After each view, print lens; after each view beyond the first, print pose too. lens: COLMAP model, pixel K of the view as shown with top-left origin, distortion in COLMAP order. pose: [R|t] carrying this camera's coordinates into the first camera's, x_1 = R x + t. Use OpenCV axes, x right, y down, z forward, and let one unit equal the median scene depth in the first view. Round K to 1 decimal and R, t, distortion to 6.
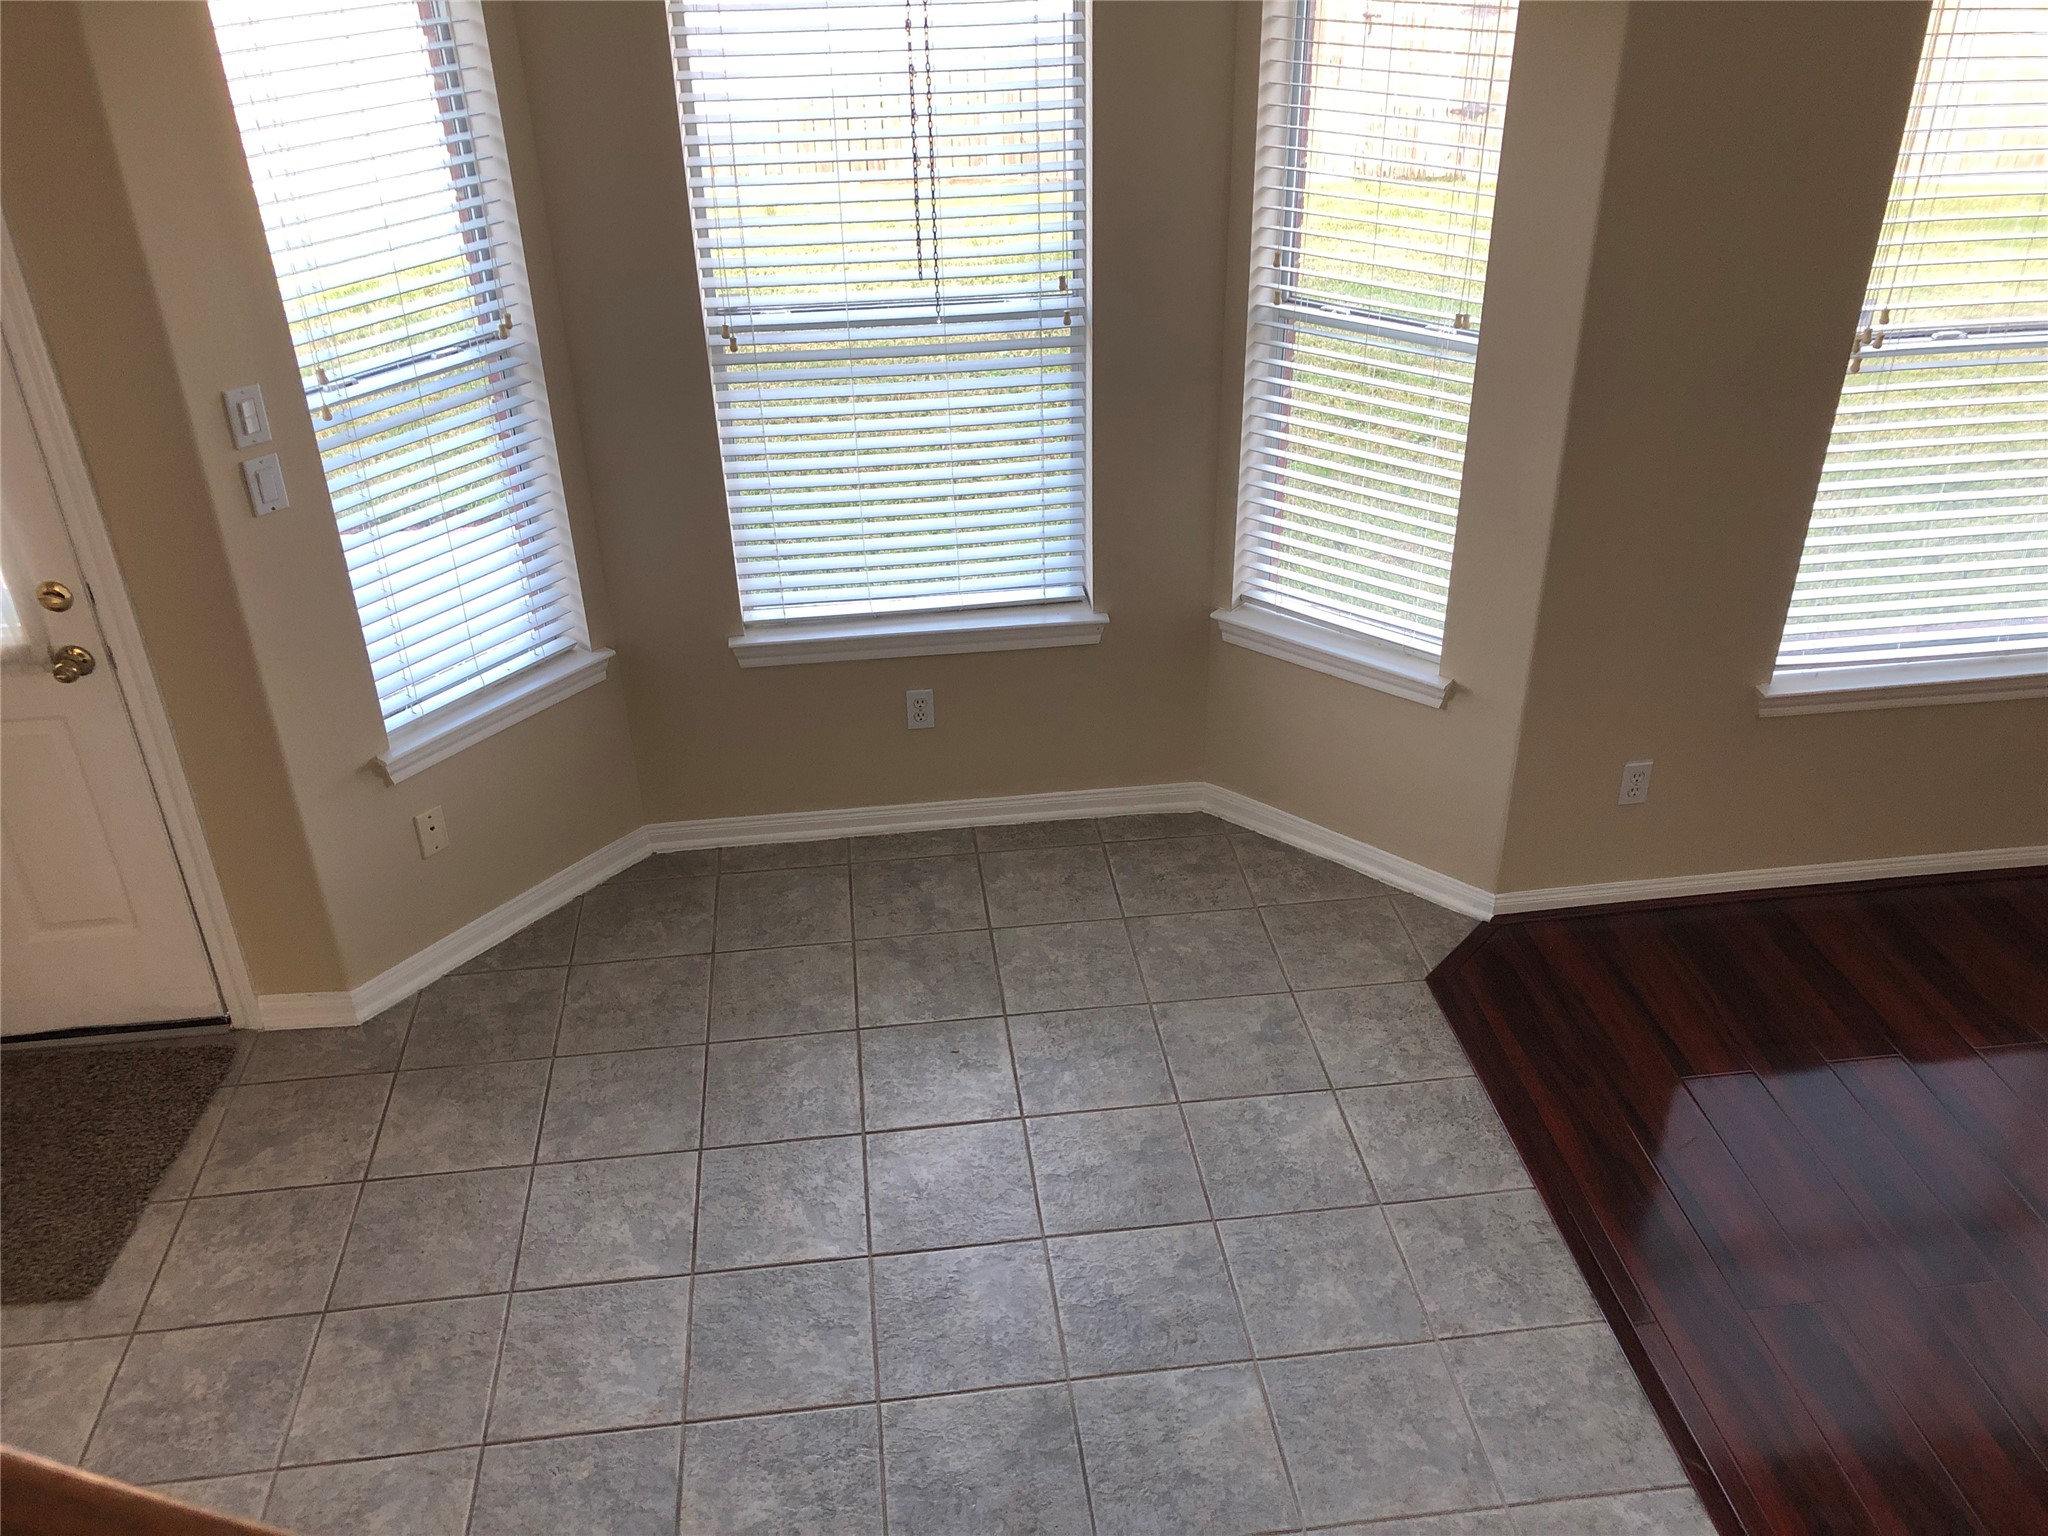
lens RADIAL K [[1672.0, 0, 1031.4], [0, 1672.0, 756.2], [0, 0, 1]] dist [0.069310, -0.085053]
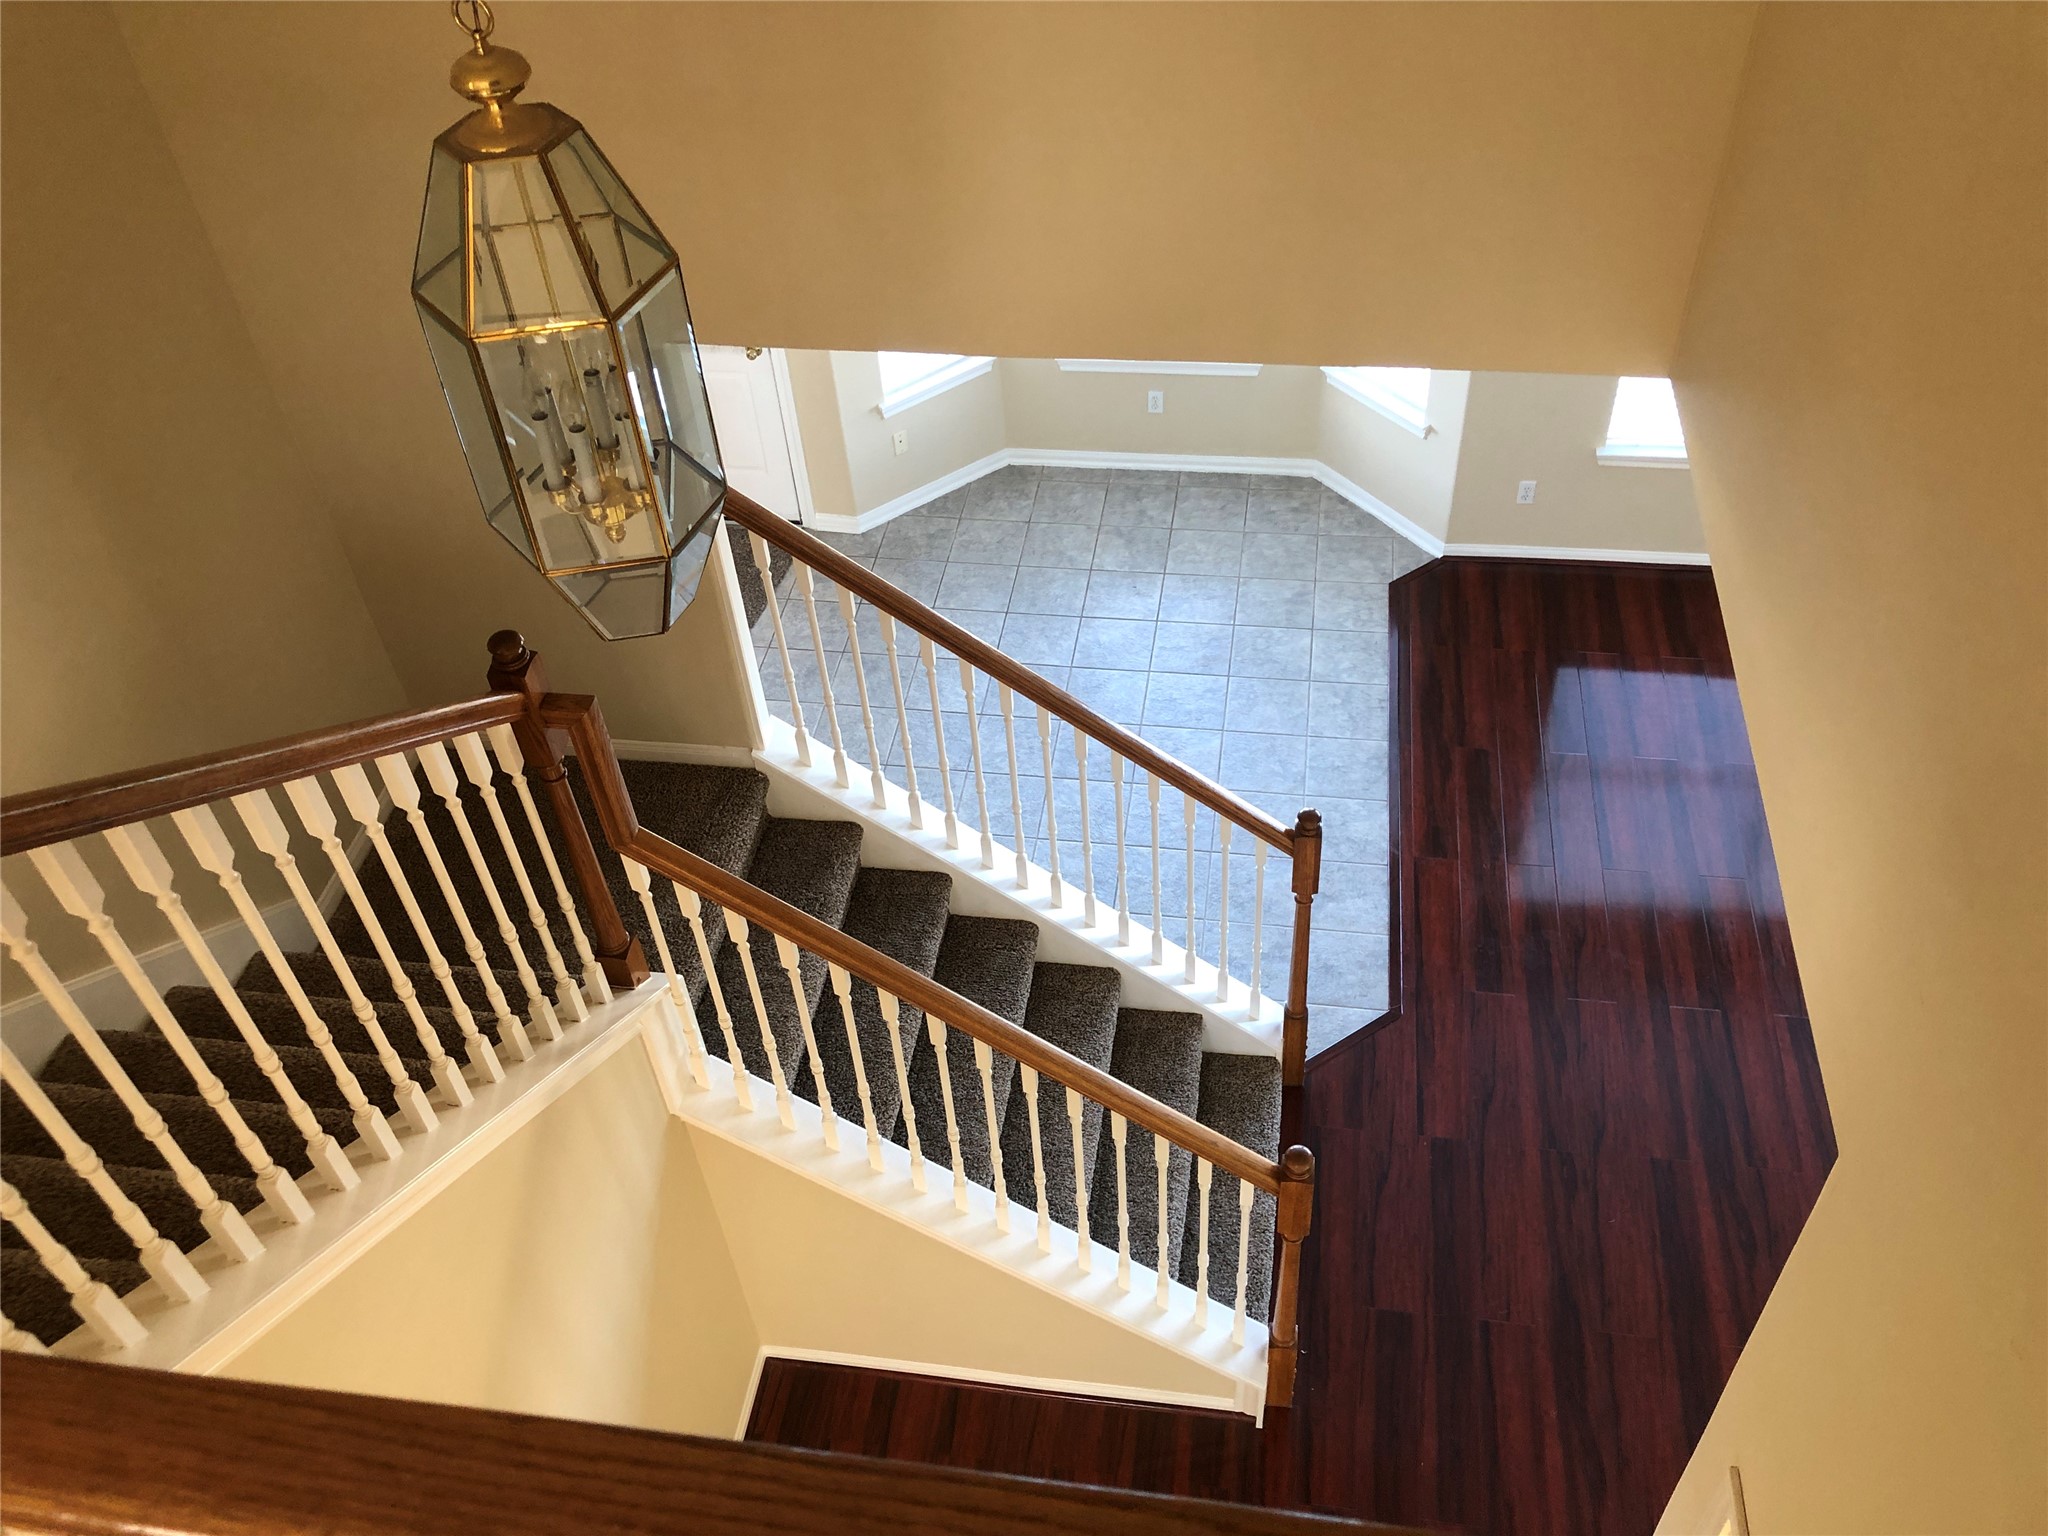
lens RADIAL K [[1672.0, 0, 1026.8], [0, 1672.0, 778.1], [0, 0, 1]] dist [0.069310, -0.085053]
pose [[0.959828, 0.164361, -0.227409, 0.303811], [-0.100552, 0.958131, 0.268093, -0.121205], [0.261951, -0.234457, 0.936168, -0.909350]]
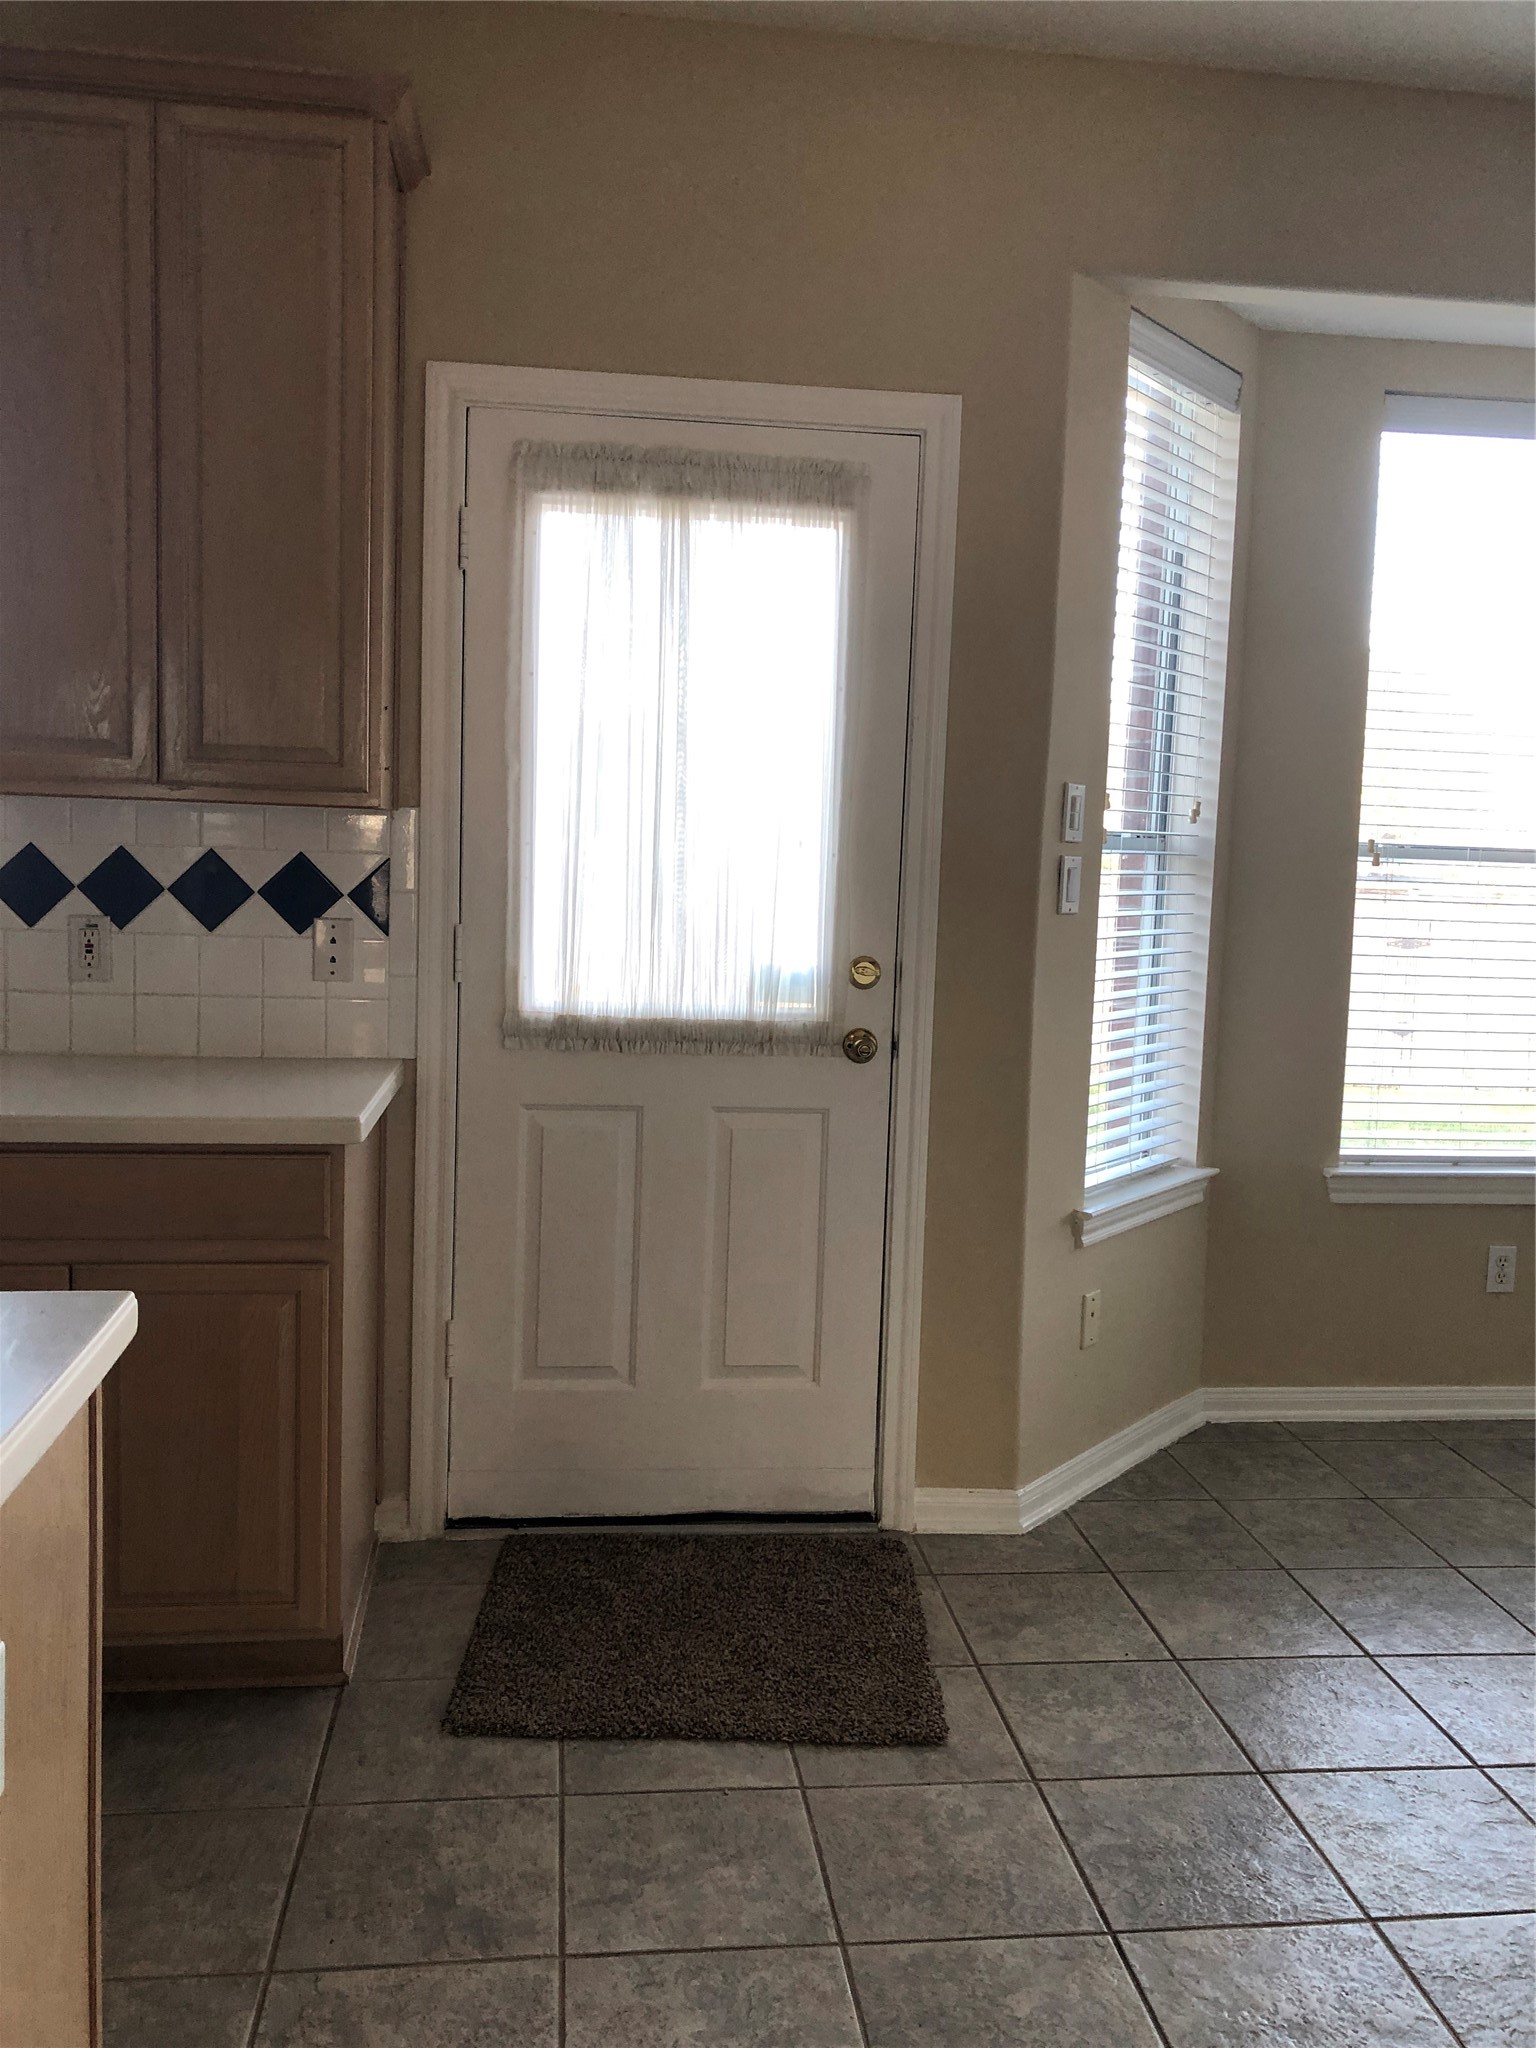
lens RADIAL K [[1672.0, 0, 771.0], [0, 1672.0, 1029.0], [0, 0, 1]] dist [0.069310, -0.085053]
pose [[0.998469, 0.049601, 0.024470, -0.539321], [-0.034334, 0.902721, -0.428854, 0.287446], [-0.043361, 0.427357, 0.903042, 0.125830]]
